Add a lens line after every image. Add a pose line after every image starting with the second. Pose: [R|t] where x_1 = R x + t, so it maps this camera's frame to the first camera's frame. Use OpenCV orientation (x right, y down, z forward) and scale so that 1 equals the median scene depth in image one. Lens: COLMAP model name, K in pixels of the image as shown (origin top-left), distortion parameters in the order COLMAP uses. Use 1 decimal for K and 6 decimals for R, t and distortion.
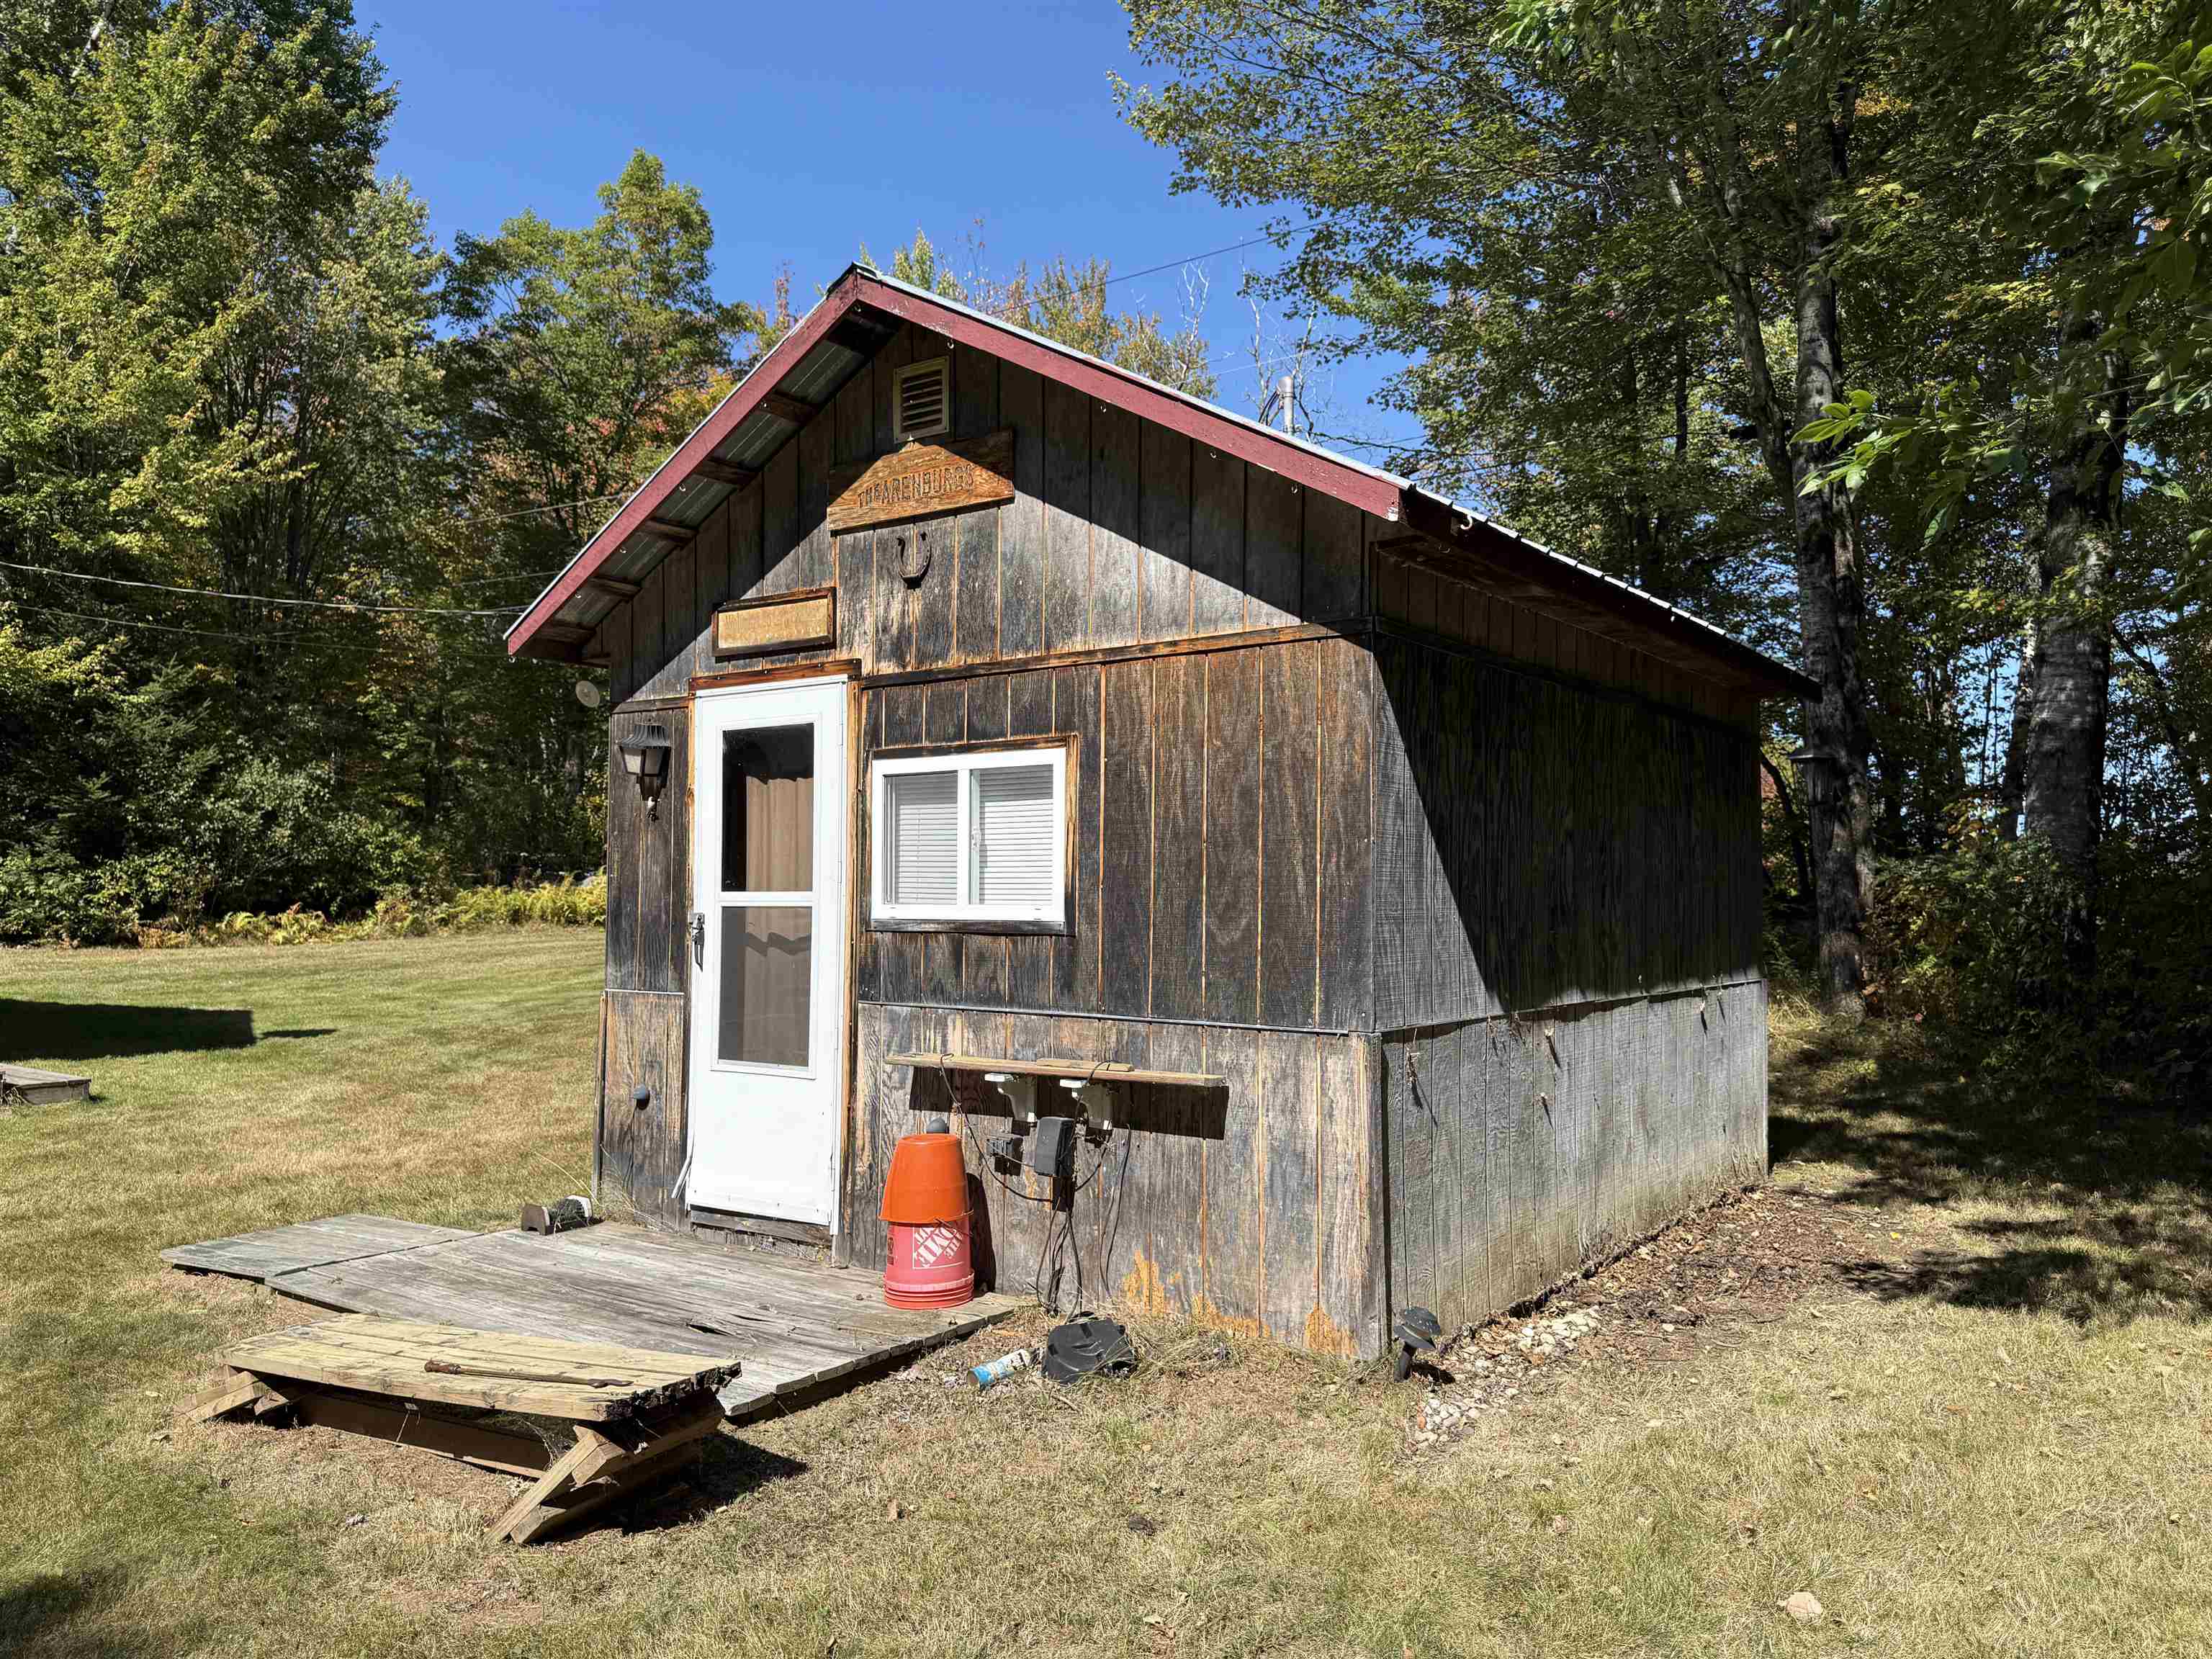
lens RADIAL K [[1551.7, 0, 1106.0], [0, 1551.7, 829.5], [0, 0, 1]] dist [-0.004629, -0.002544]
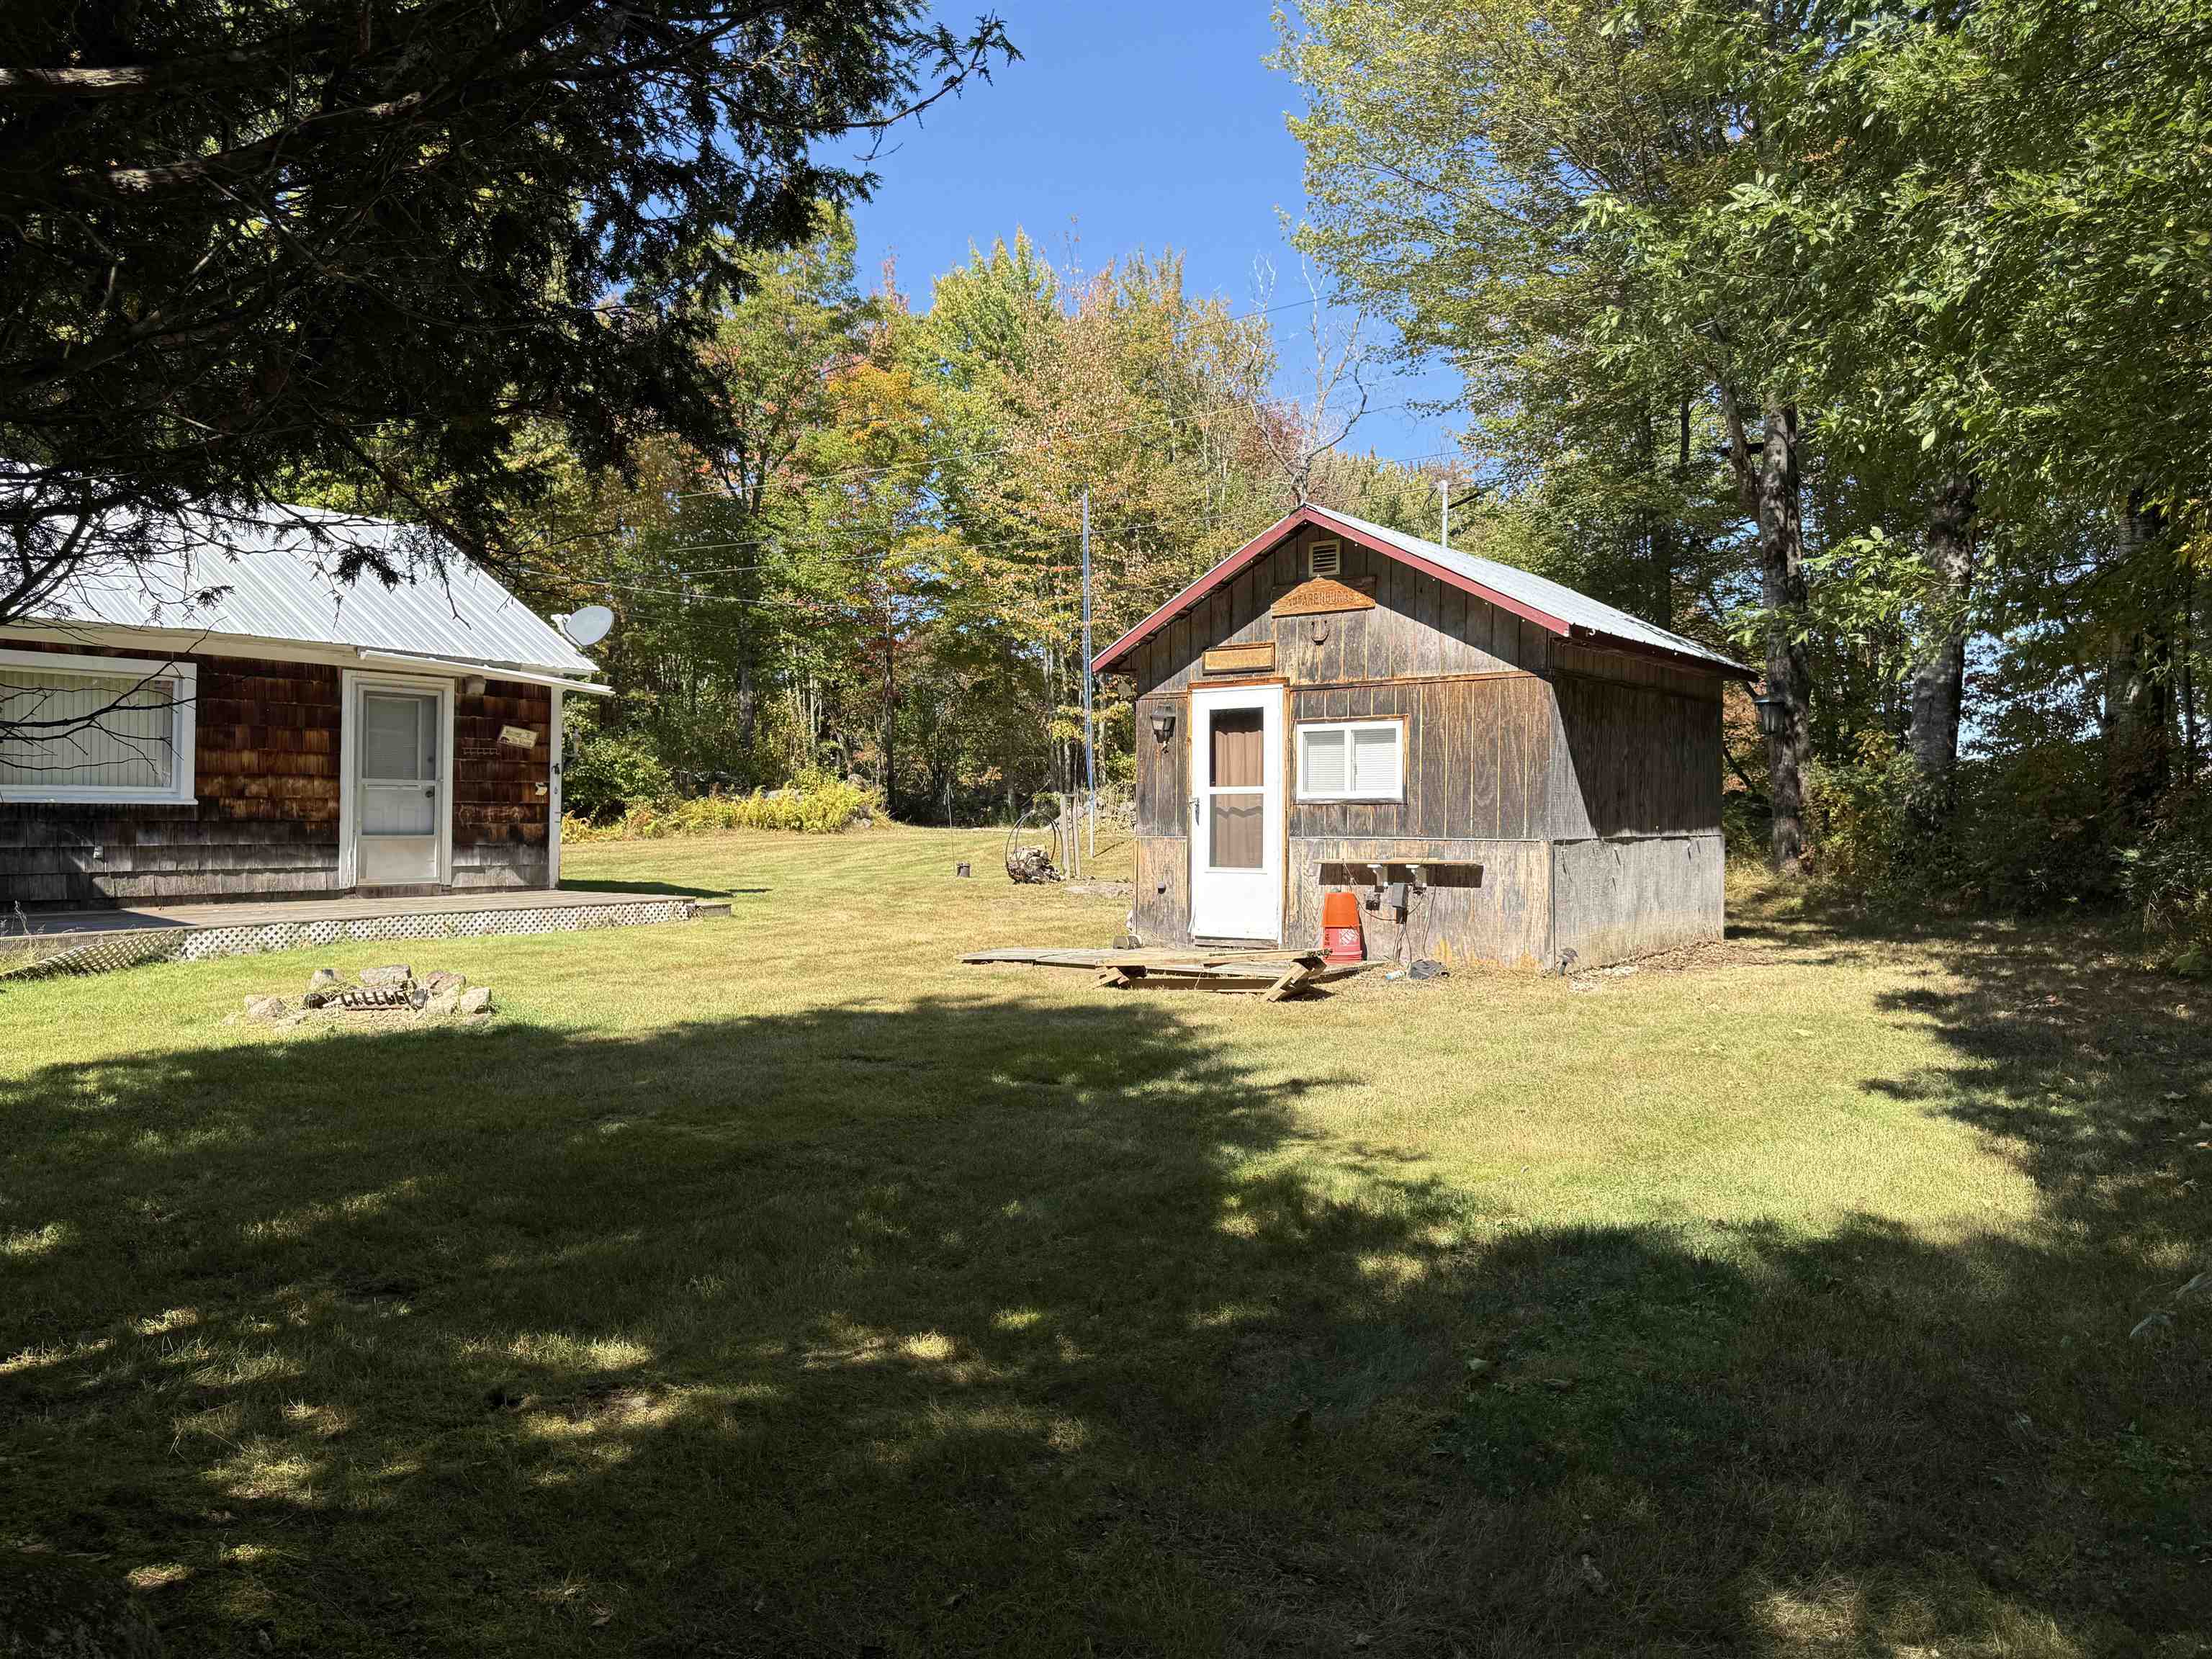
lens RADIAL K [[1523.2, 0, 1106.0], [0, 1523.2, 829.5], [0, 0, 1]] dist [0.115425, -0.155563]
pose [[0.999992, -0.003631, 0.001466, -0.204040], [0.003547, 0.998537, 0.053964, -0.007354], [-0.001660, -0.053958, 0.998542, -0.545547]]
